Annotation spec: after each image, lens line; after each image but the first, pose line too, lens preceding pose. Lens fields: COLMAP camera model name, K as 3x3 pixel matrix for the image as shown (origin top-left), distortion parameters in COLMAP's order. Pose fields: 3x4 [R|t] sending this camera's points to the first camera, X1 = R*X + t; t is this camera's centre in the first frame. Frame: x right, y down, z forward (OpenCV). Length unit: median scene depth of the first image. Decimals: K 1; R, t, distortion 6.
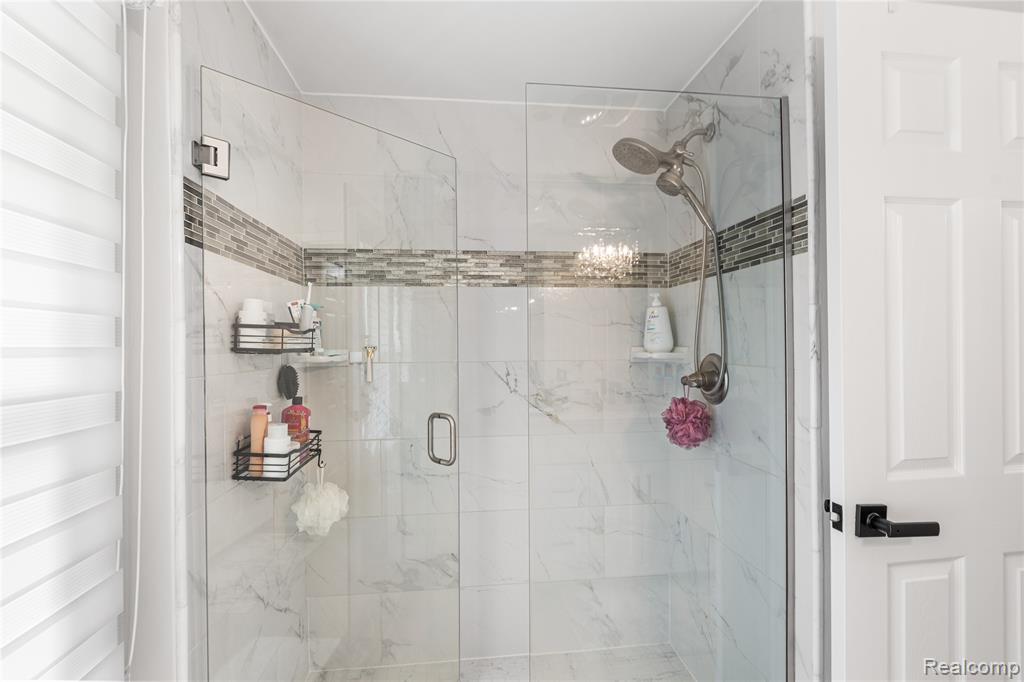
lens RADIAL K [[468.1, 0, 511.1], [0, 468.1, 342.4], [0, 0, 1]] dist [-0.000245, -0.000114]
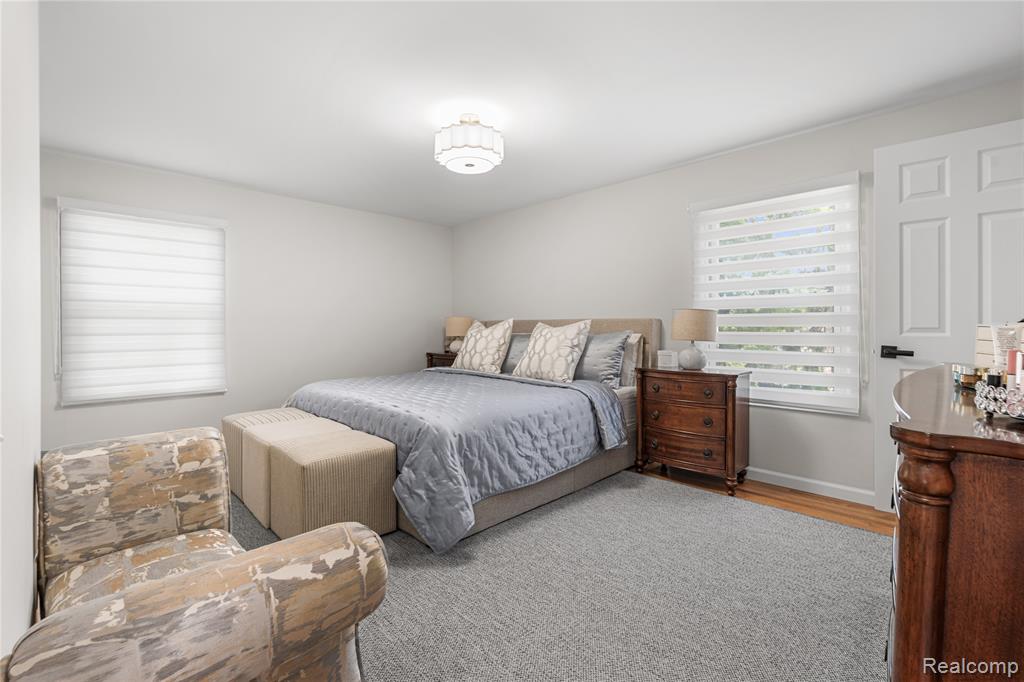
lens RADIAL K [[468.1, 0, 511.9], [0, 468.1, 334.2], [0, 0, 1]] dist [-0.000245, -0.000114]
pose [[0.627266, 0.010811, -0.778730, 1.458284], [0.003254, 0.999859, 0.016502, 0.232879], [0.778798, -0.012885, 0.627142, -2.203521]]
